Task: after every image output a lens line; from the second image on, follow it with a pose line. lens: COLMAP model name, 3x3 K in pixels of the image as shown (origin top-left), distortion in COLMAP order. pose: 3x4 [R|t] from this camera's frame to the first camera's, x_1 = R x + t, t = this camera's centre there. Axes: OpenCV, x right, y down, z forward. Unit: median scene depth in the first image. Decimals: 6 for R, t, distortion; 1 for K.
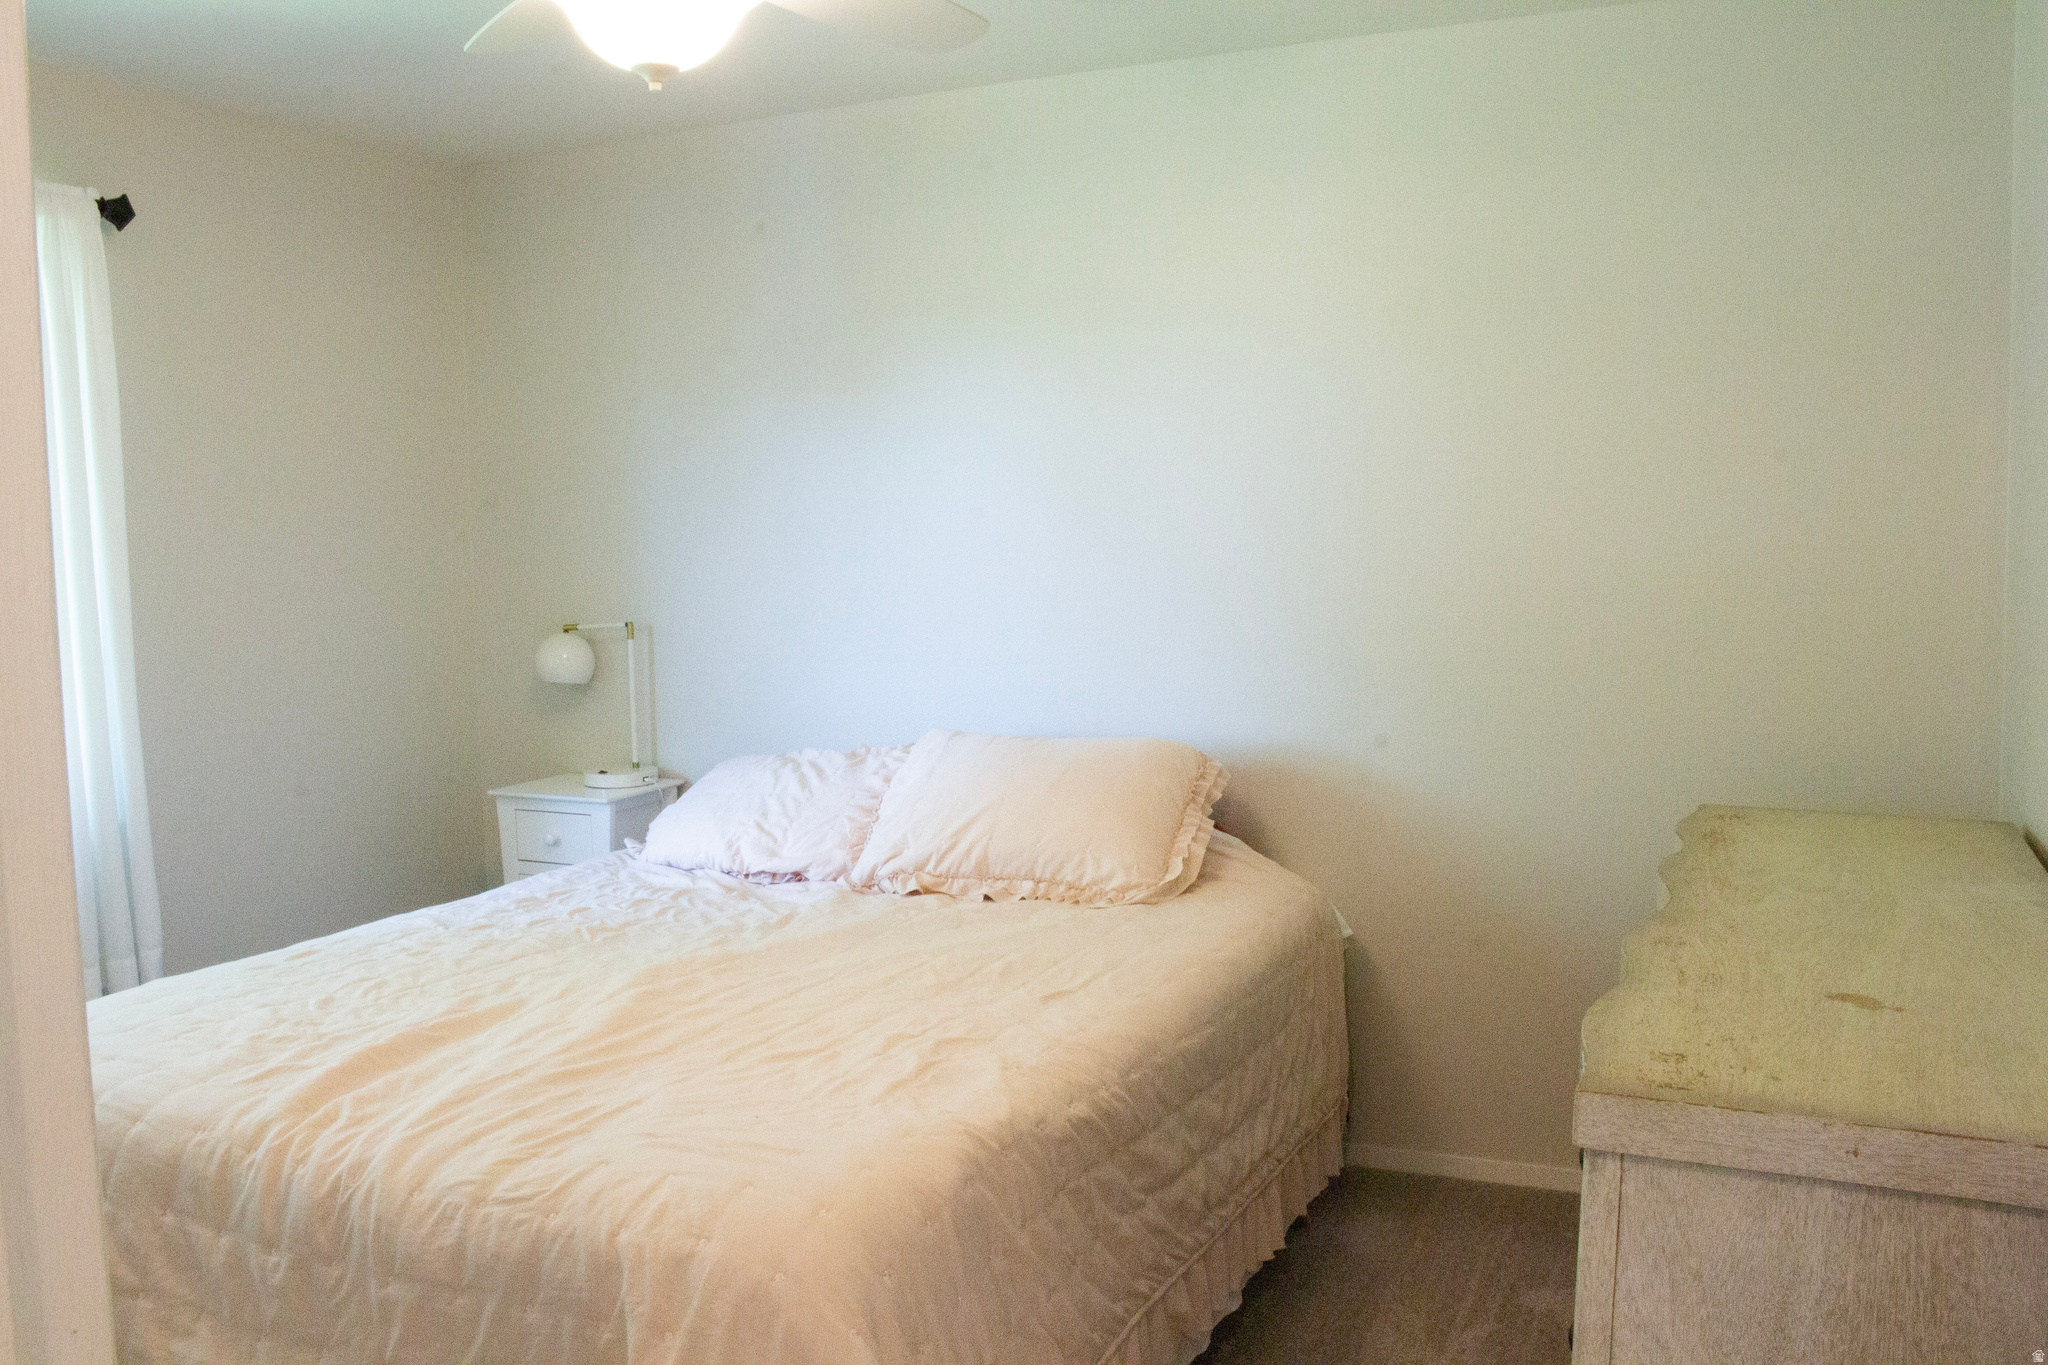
lens RADIAL K [[1720.8, 0, 1020.6], [0, 1720.8, 685.5], [0, 0, 1]] dist [-0.117007, 0.062734]
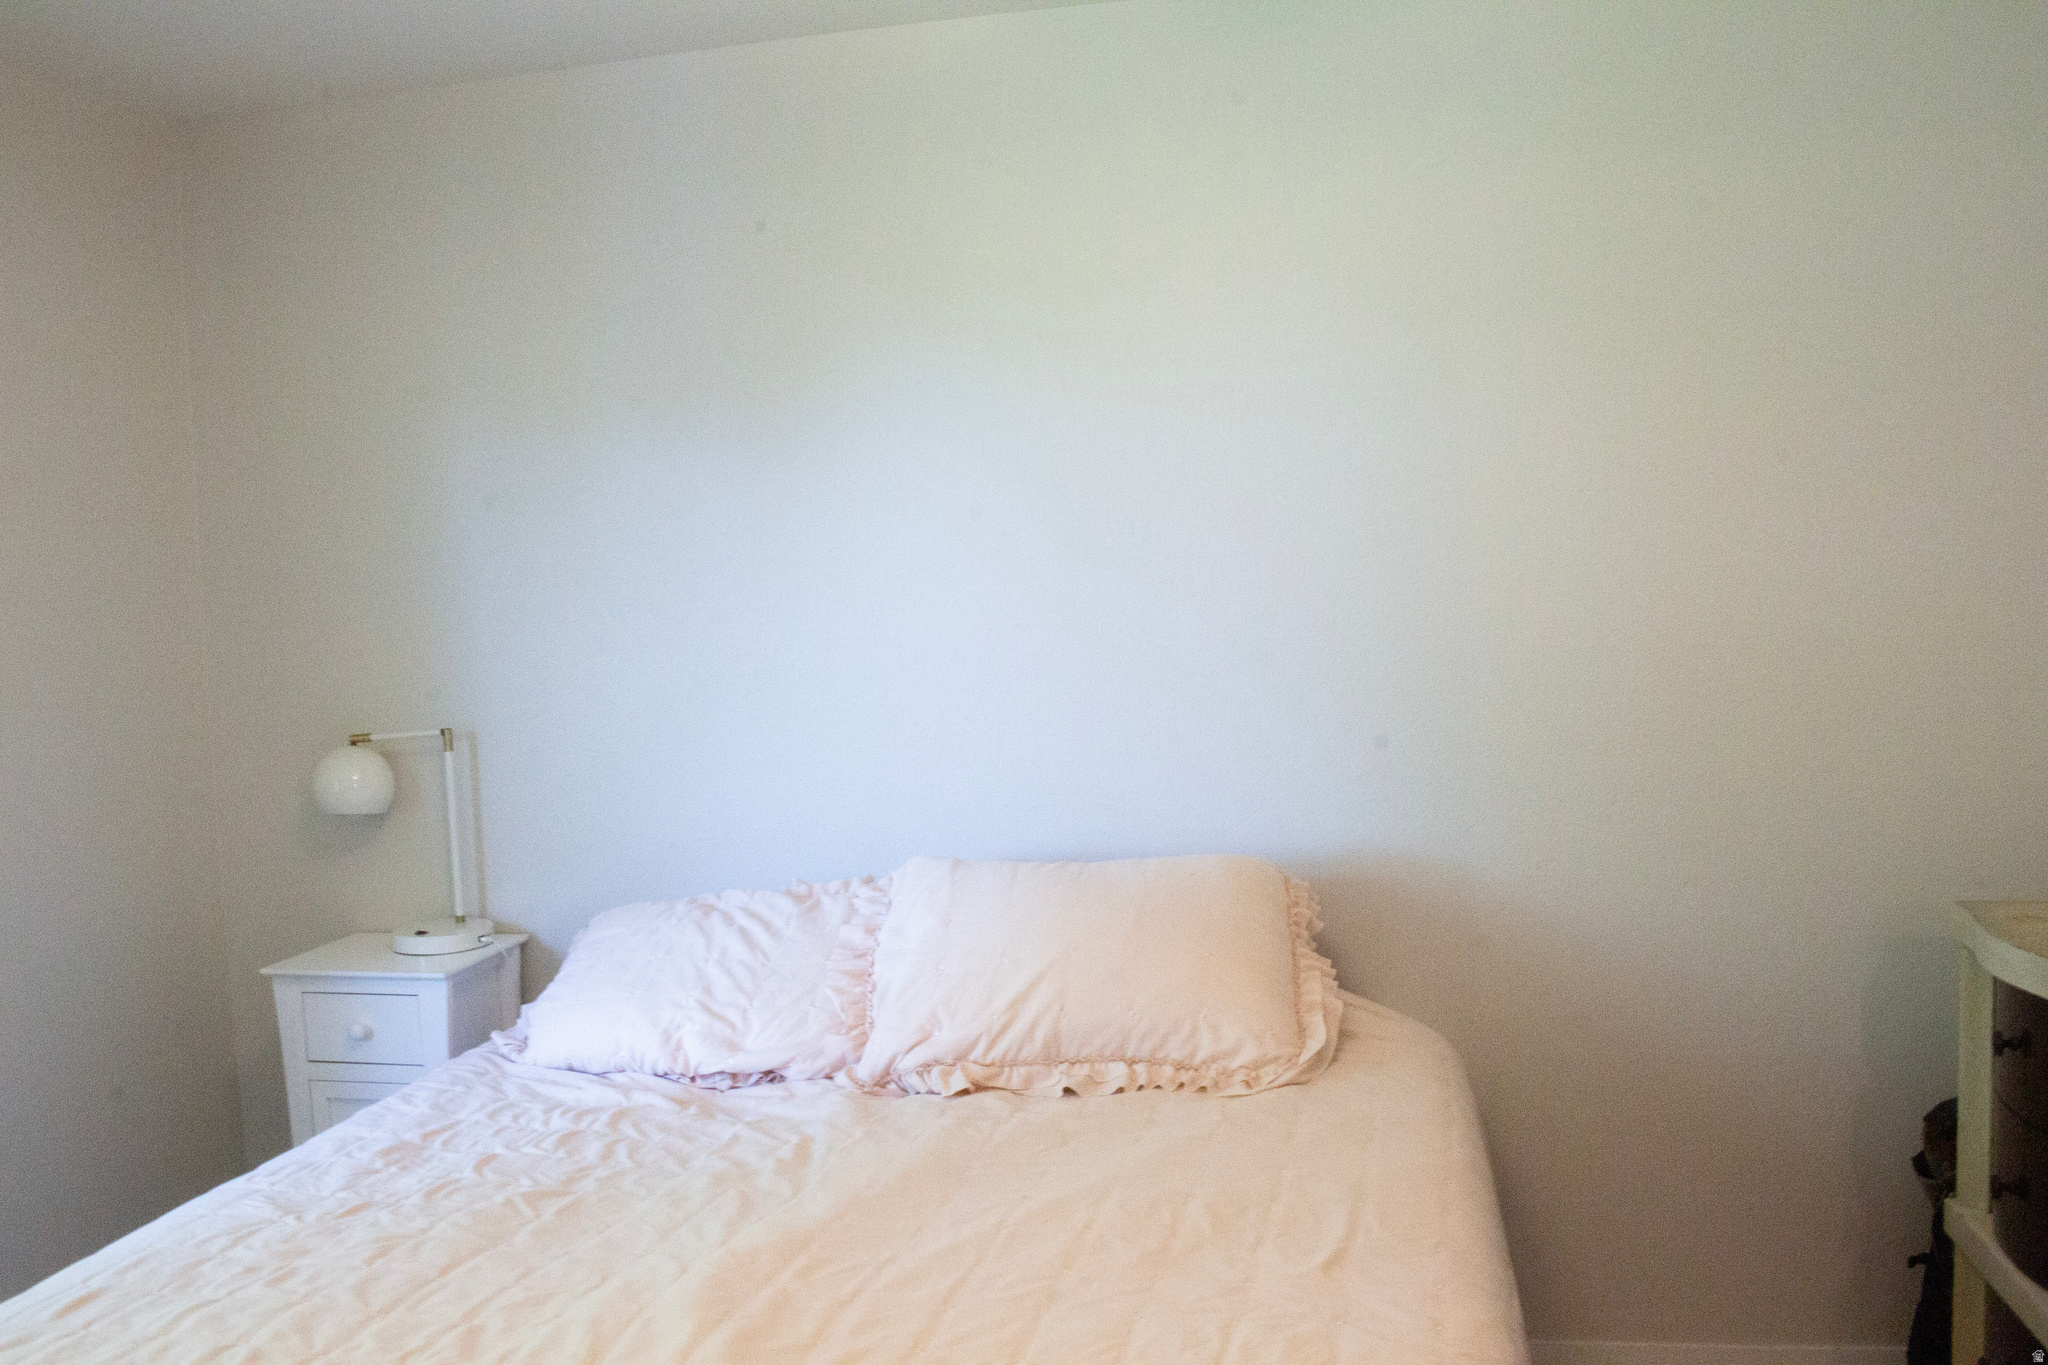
lens RADIAL K [[1720.8, 0, 1030.6], [0, 1720.8, 675.3], [0, 0, 1]] dist [-0.117007, 0.062734]
pose [[0.974862, -0.034586, 0.220109, -0.182258], [0.045449, 0.997976, -0.044478, -0.020235], [-0.218125, 0.053364, 0.974461, 0.280281]]
